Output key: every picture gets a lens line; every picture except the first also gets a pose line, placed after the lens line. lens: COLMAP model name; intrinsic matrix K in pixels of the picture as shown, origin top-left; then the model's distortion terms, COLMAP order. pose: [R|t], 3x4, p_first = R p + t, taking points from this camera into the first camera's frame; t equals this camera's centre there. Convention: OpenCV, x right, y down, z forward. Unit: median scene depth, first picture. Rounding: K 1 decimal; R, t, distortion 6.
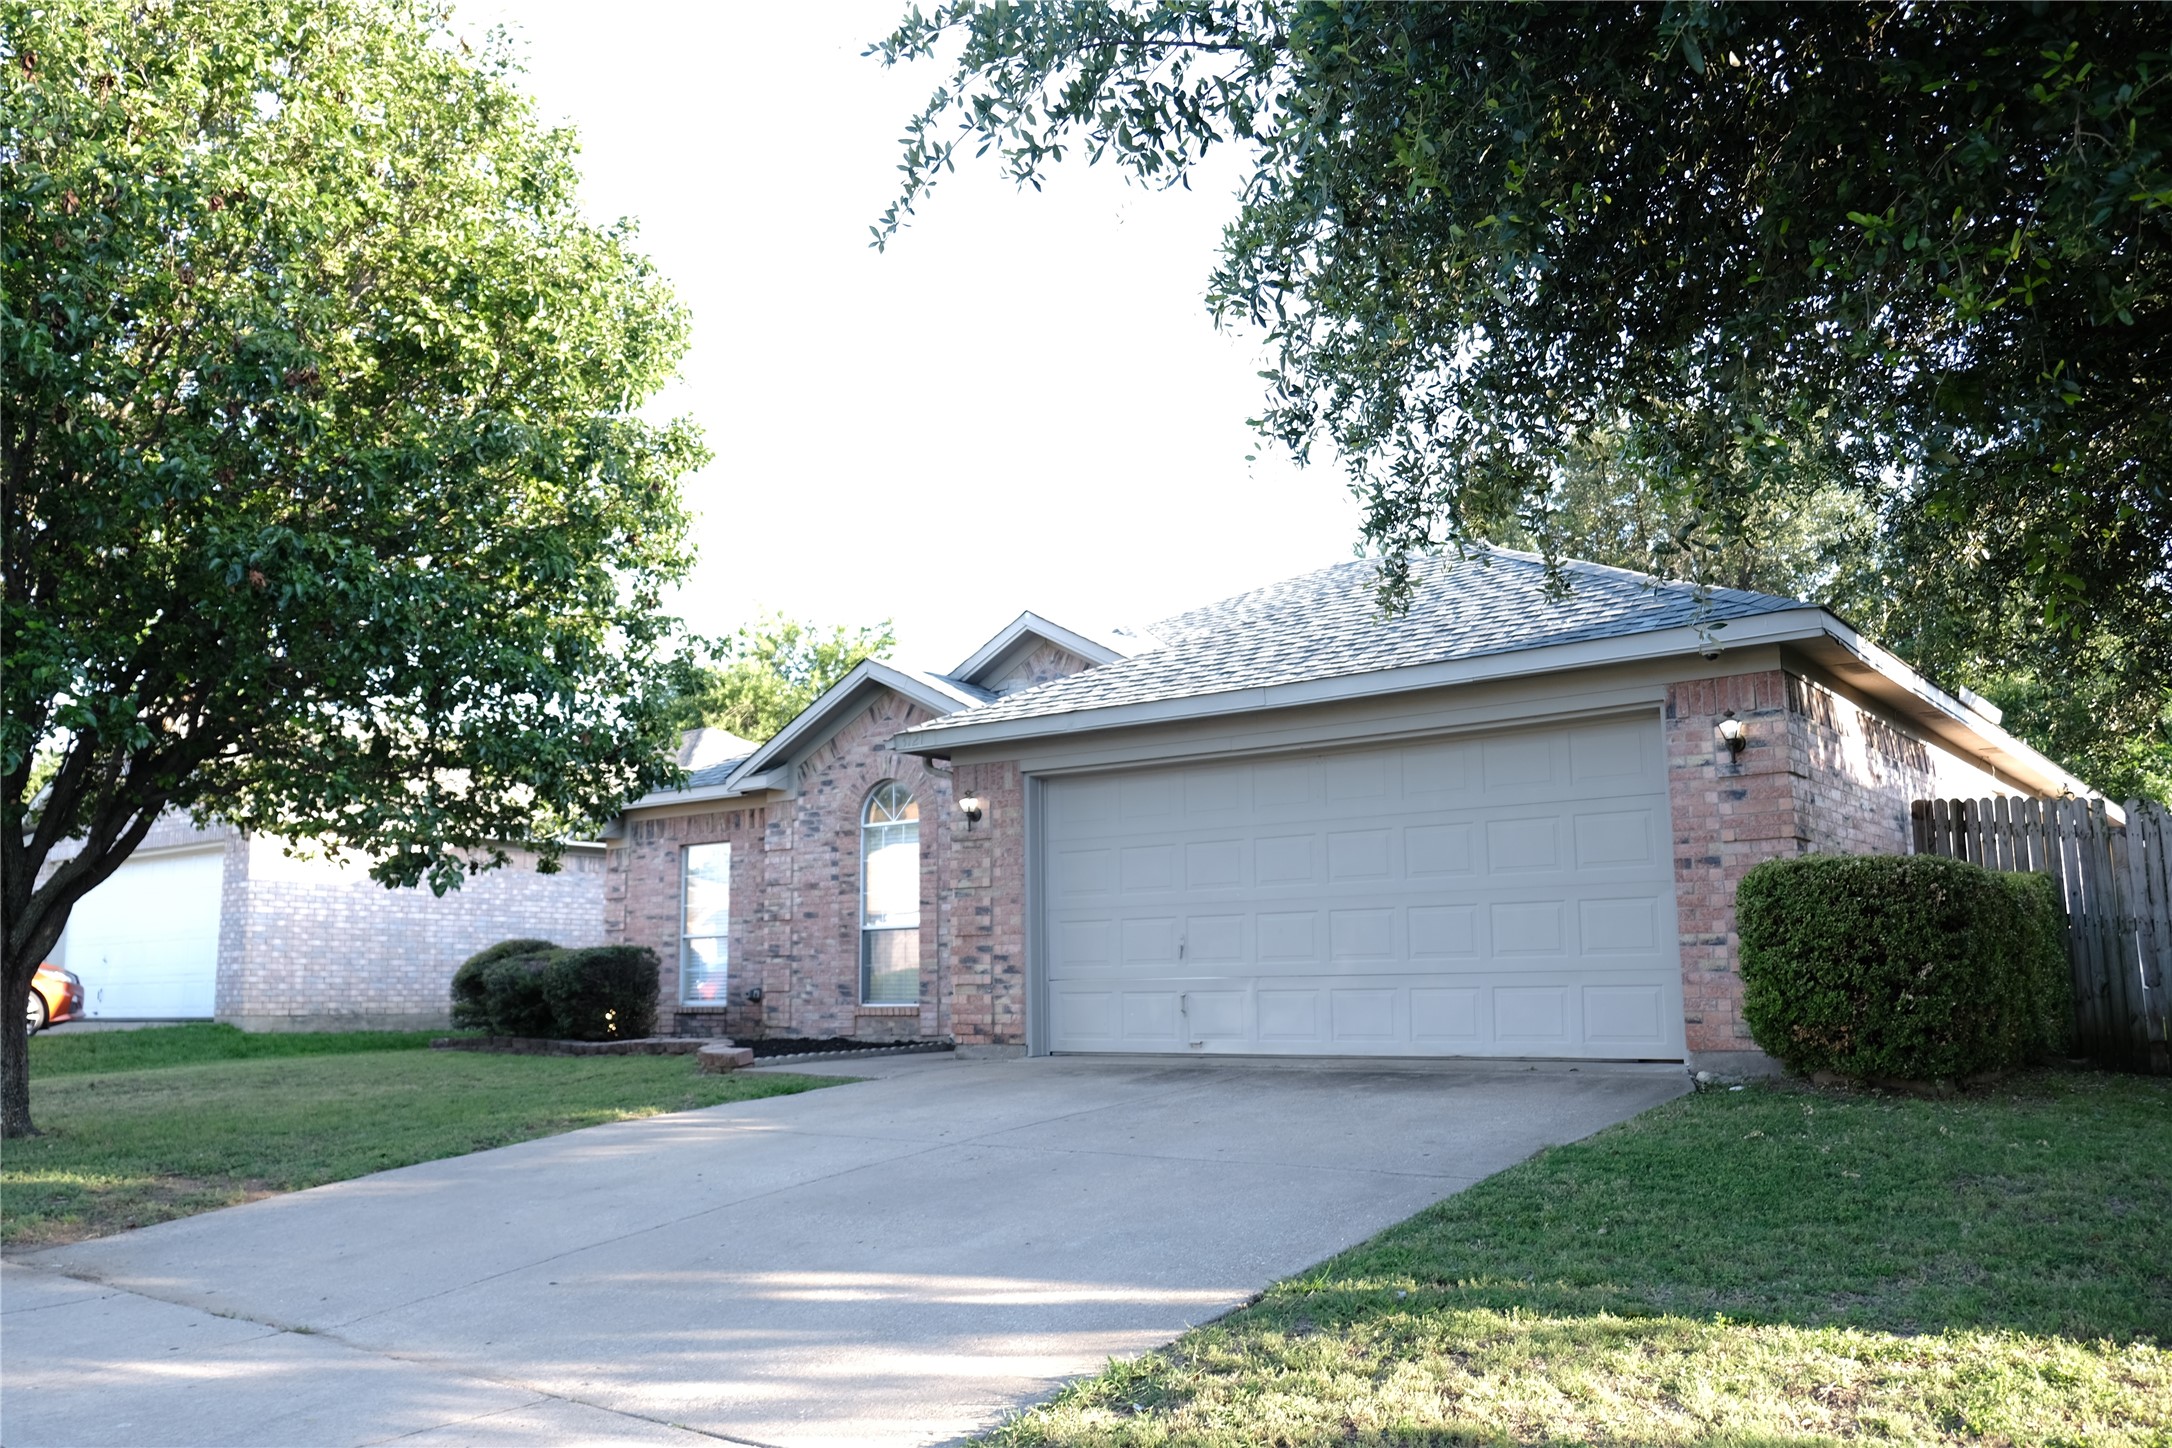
lens RADIAL K [[1676.3, 0, 1077.7], [0, 1676.3, 721.4], [0, 0, 1]] dist [-0.040804, 0.052299]
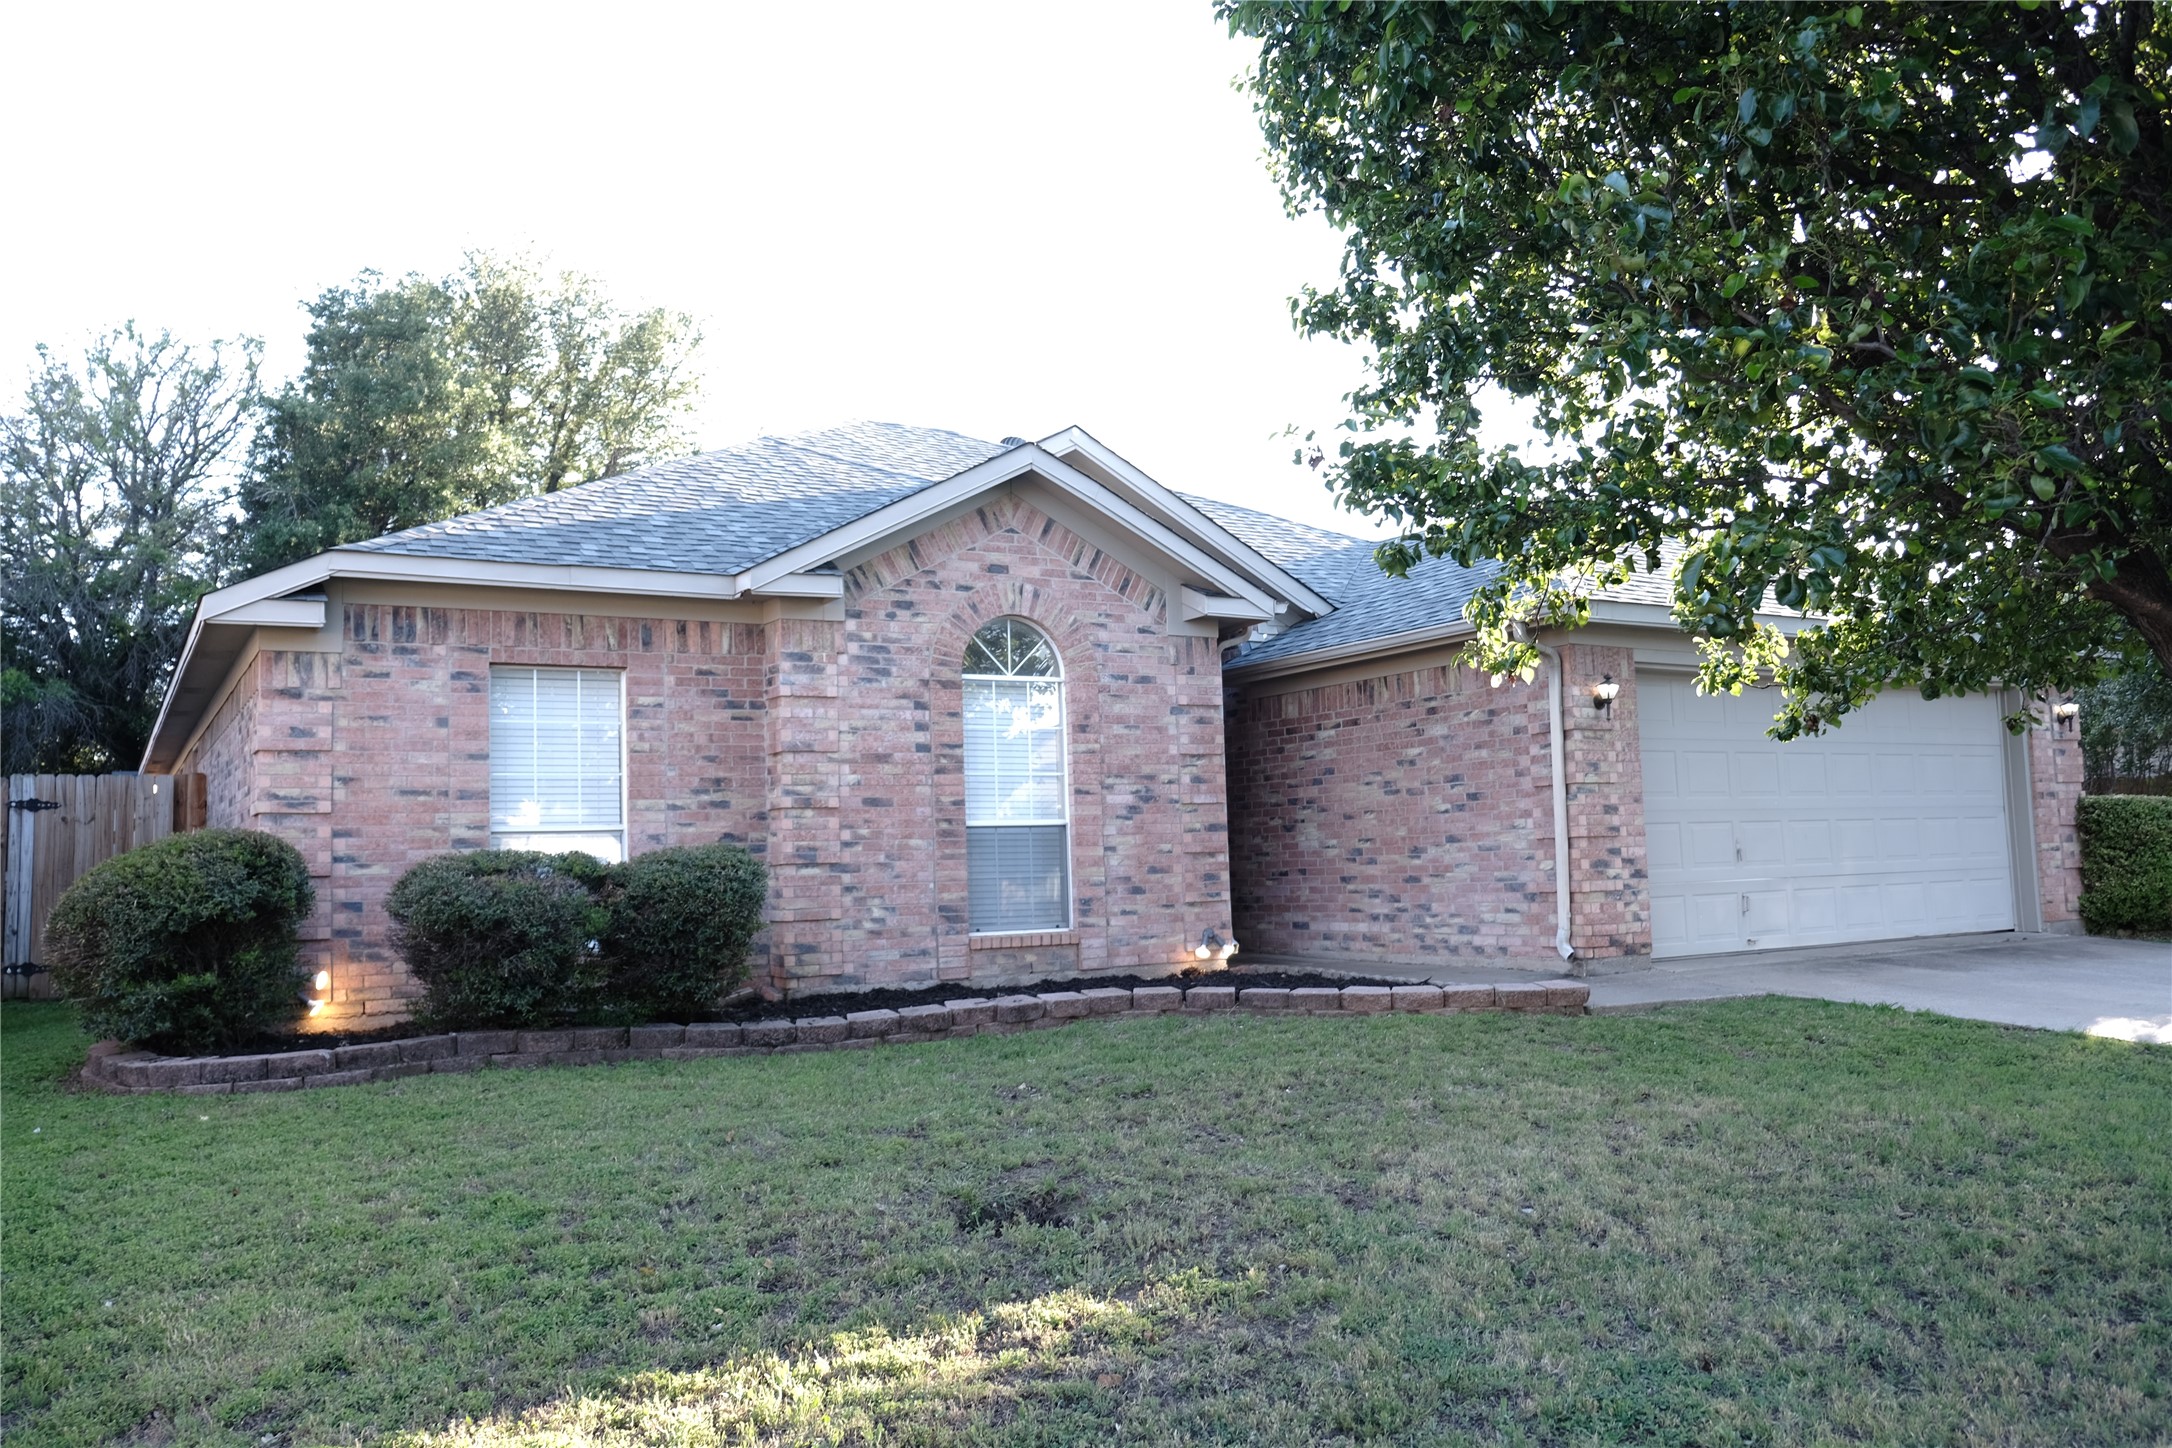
lens RADIAL K [[1676.3, 0, 1077.7], [0, 1676.3, 721.4], [0, 0, 1]] dist [-0.040804, 0.052299]
pose [[0.380126, 0.078903, 0.921563, -0.773990], [-0.122651, 0.991856, -0.034331, 0.102532], [-0.916767, -0.099981, 0.386707, 0.714456]]
